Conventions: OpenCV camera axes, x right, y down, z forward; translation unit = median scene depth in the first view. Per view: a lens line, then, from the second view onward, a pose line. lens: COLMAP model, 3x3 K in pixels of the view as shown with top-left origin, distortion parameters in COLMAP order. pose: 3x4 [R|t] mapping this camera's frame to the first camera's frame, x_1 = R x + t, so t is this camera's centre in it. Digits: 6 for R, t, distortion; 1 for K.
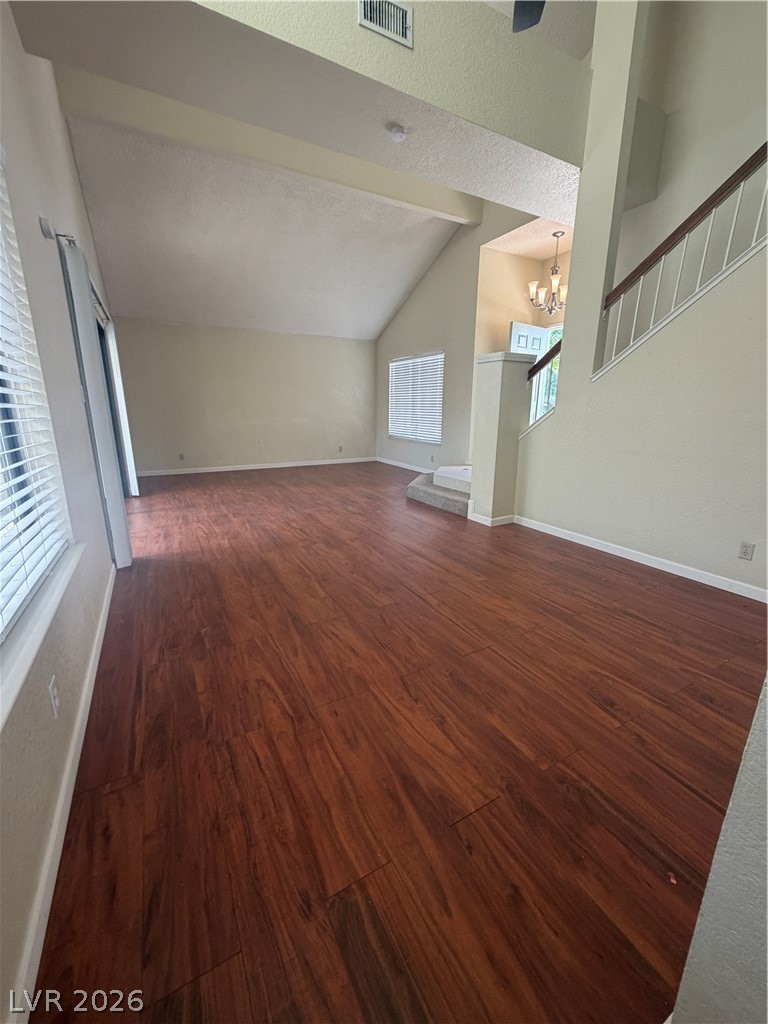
lens RADIAL K [[408.8, 0, 380.2], [0, 408.8, 512.1], [0, 0, 1]] dist [-0.000092, 0.000514]
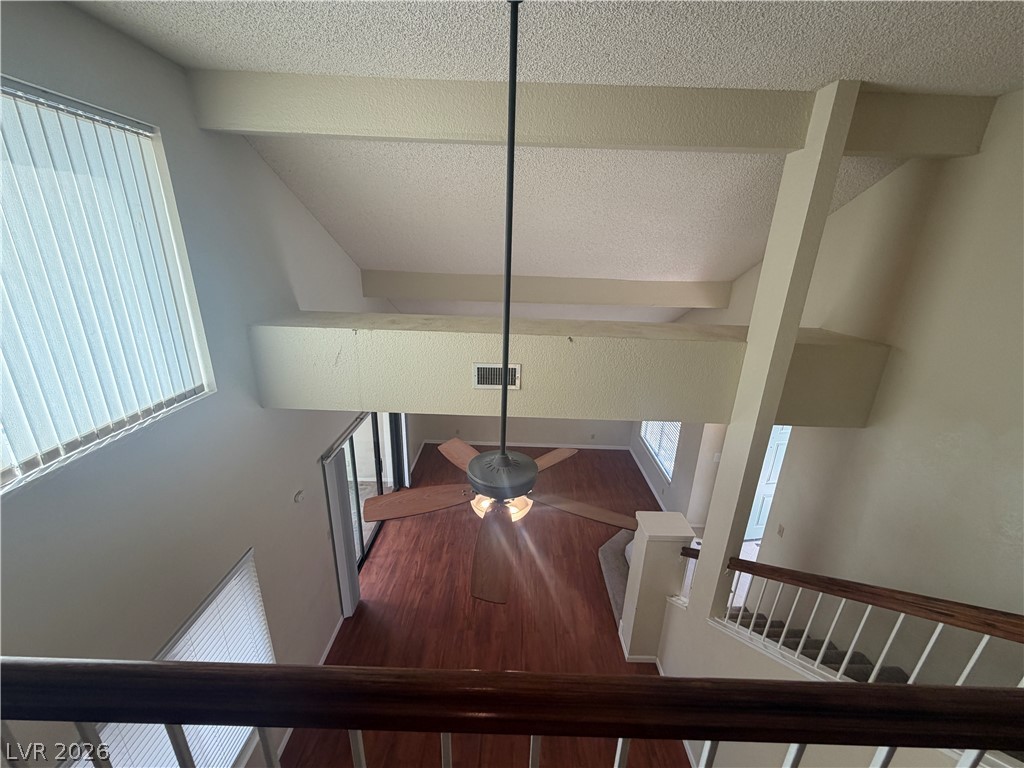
lens RADIAL K [[408.8, 0, 506.6], [0, 408.8, 385.7], [0, 0, 1]] dist [-0.000092, 0.000514]
pose [[0.867092, 0.178684, -0.464998, 0.395328], [-0.147122, 0.983672, 0.103652, -0.802159], [0.475926, -0.021465, 0.879223, -0.082724]]
